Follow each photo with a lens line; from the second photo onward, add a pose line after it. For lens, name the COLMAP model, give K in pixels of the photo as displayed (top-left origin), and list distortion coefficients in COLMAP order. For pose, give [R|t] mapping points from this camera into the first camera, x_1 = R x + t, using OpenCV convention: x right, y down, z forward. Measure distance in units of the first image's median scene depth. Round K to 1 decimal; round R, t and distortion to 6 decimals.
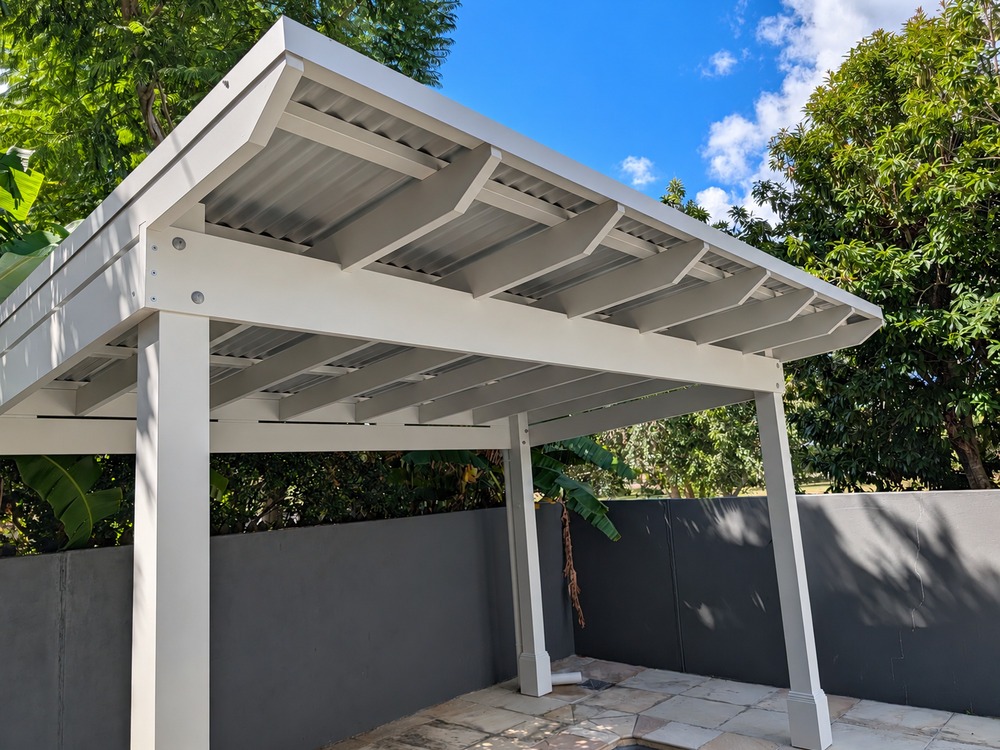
lens RADIAL K [[739.6, 0, 500.0], [0, 739.6, 375.0], [0, 0, 1]] dist [-0.000098, -0.010460]
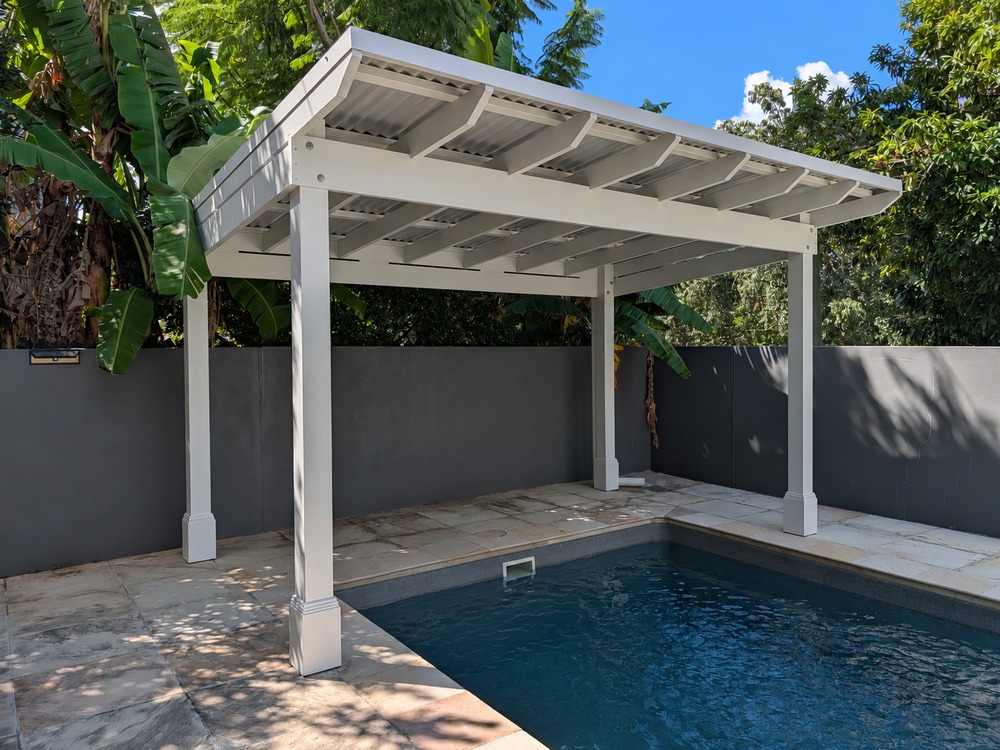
lens RADIAL K [[690.6, 0, 500.0], [0, 690.6, 375.0], [0, 0, 1]] dist [-0.016289, -0.002471]
pose [[0.979307, 0.065328, -0.191548, 0.117004], [-0.025599, 0.978851, 0.202966, 0.002621], [0.200757, -0.193863, 0.960268, -0.189214]]
